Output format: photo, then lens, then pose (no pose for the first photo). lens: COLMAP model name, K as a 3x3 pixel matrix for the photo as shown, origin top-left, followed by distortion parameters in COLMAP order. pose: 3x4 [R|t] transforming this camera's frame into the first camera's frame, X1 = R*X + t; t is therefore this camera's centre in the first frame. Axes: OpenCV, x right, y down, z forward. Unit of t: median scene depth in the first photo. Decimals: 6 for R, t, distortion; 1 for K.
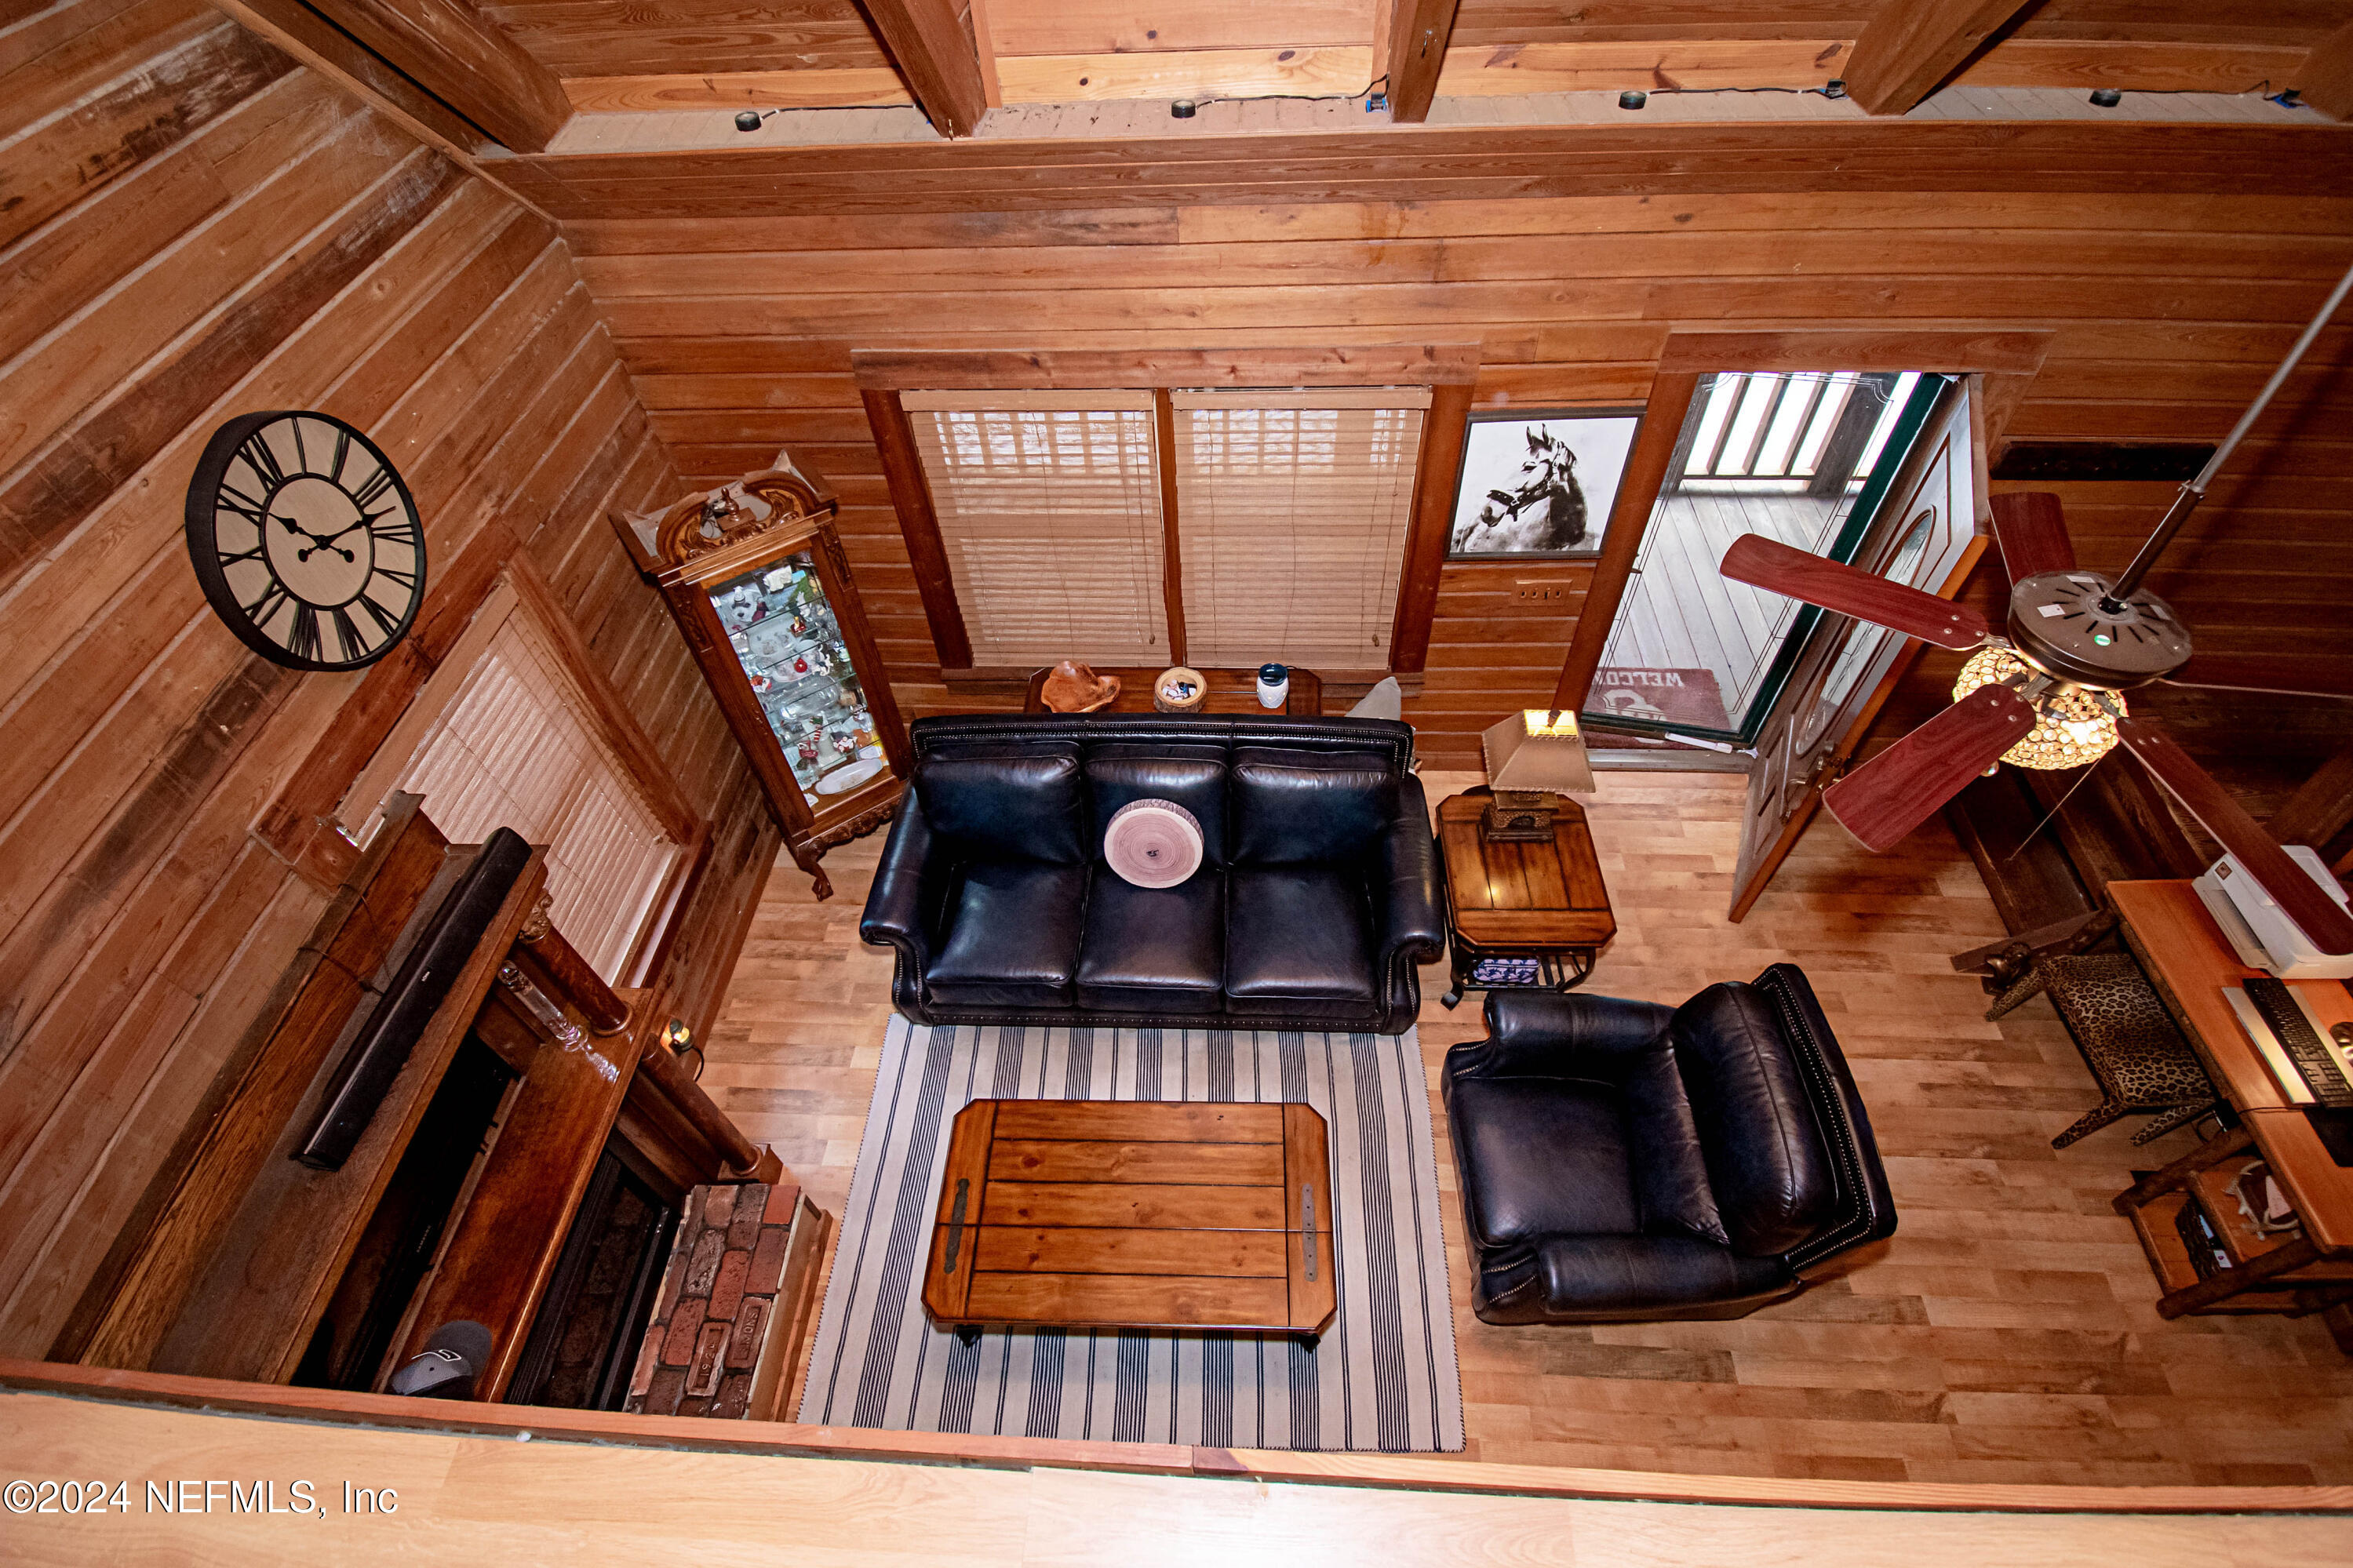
lens RADIAL K [[1078.4, 0, 1190.4], [0, 1078.4, 782.7], [0, 0, 1]] dist [0.021070, -0.026745]
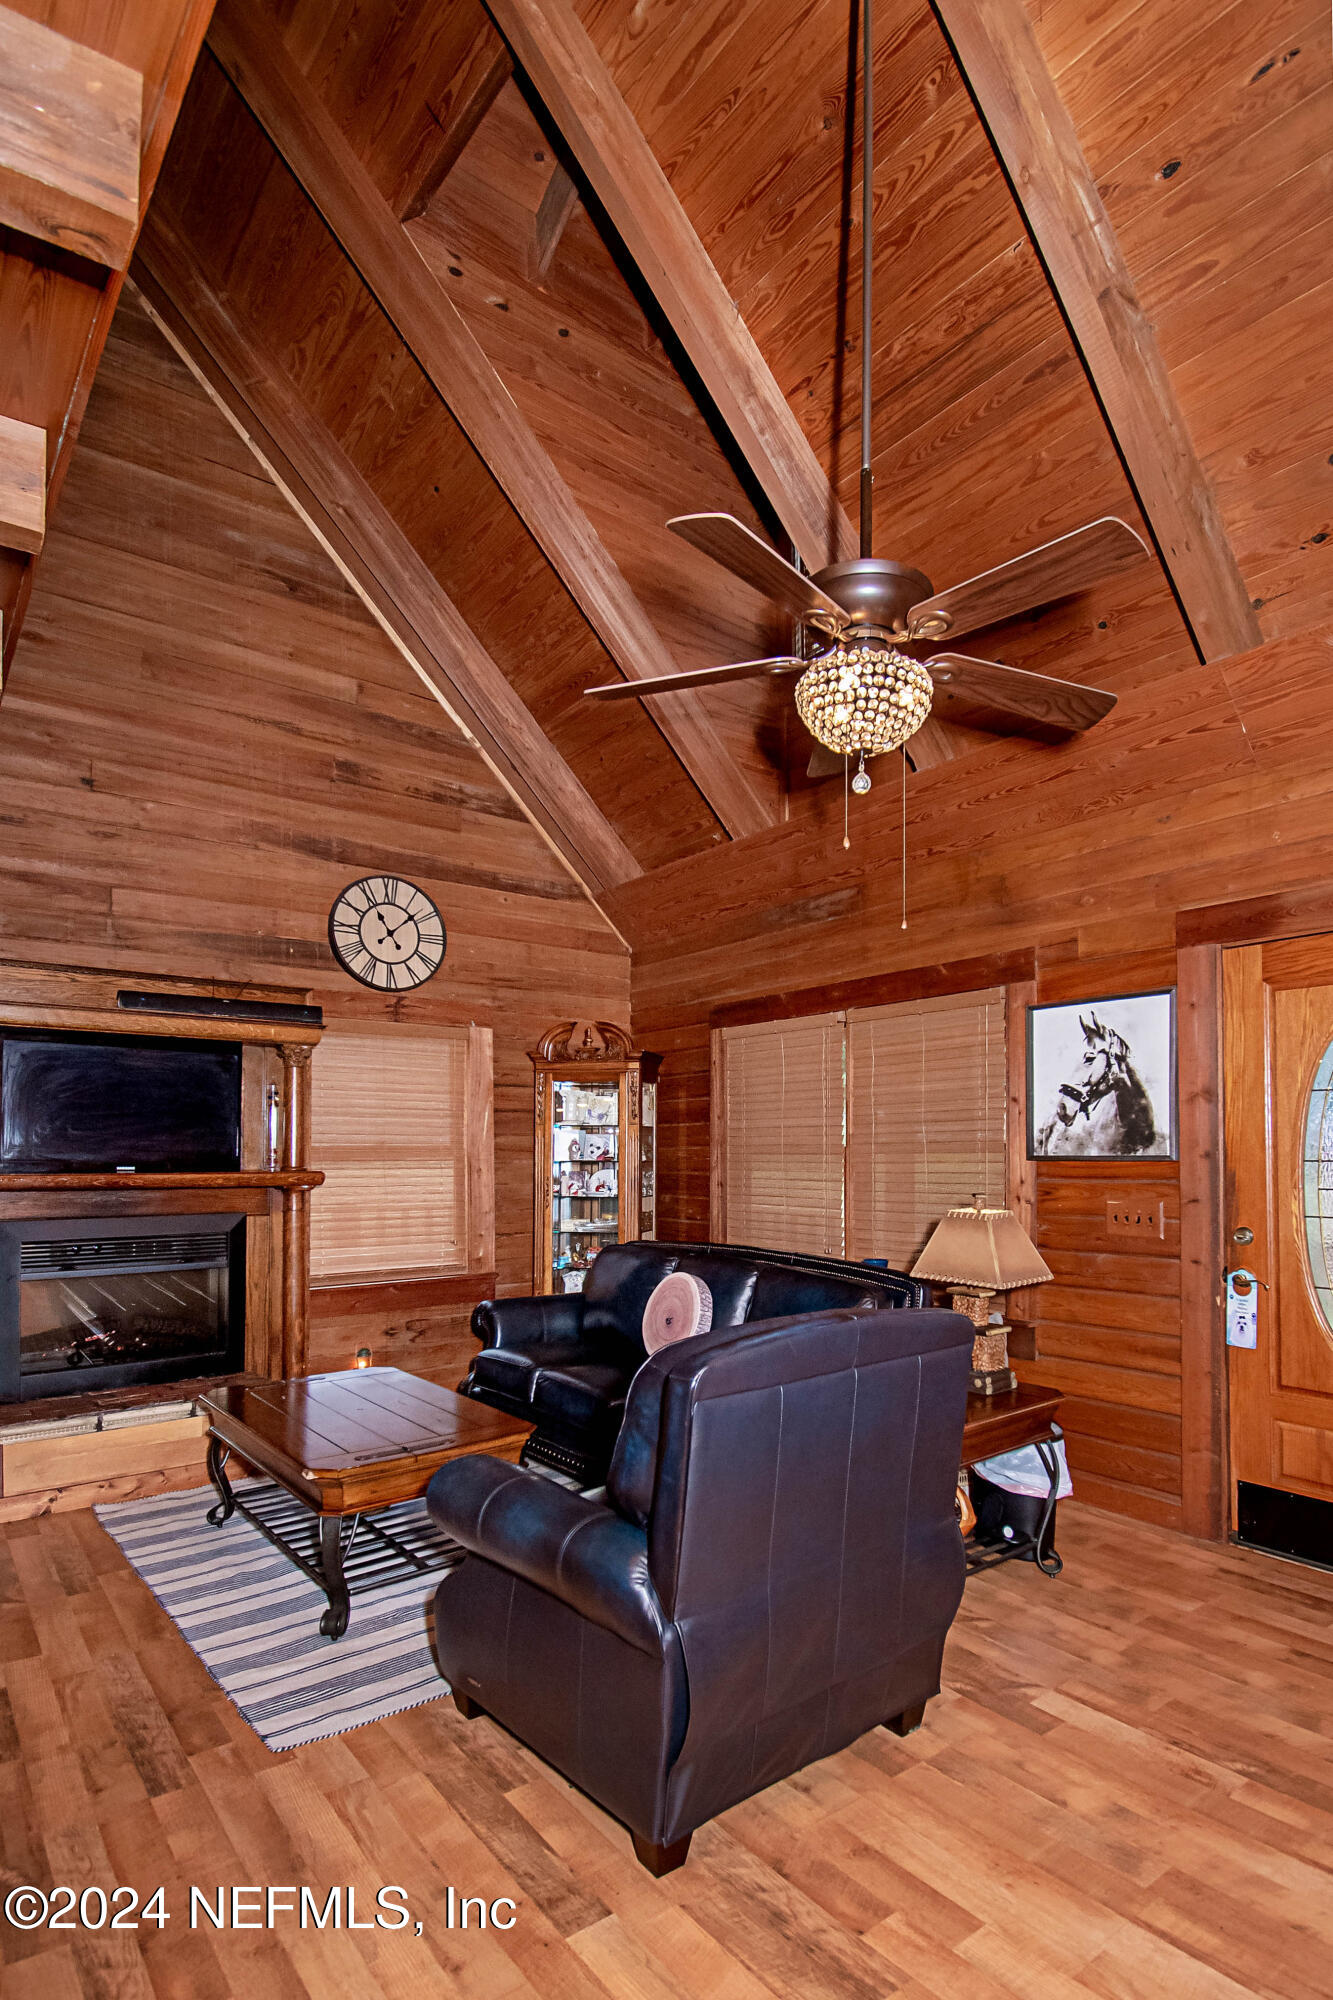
lens RADIAL K [[1046.9, 0, 759.4], [0, 1046.9, 1136.7], [0, 0, 1]] dist [0.025070, -0.031686]
pose [[0.679420, 0.027389, -0.733239, 1.070975], [-0.574756, 0.641059, -0.508624, 0.580861], [0.456119, 0.767002, 0.451290, 0.576342]]
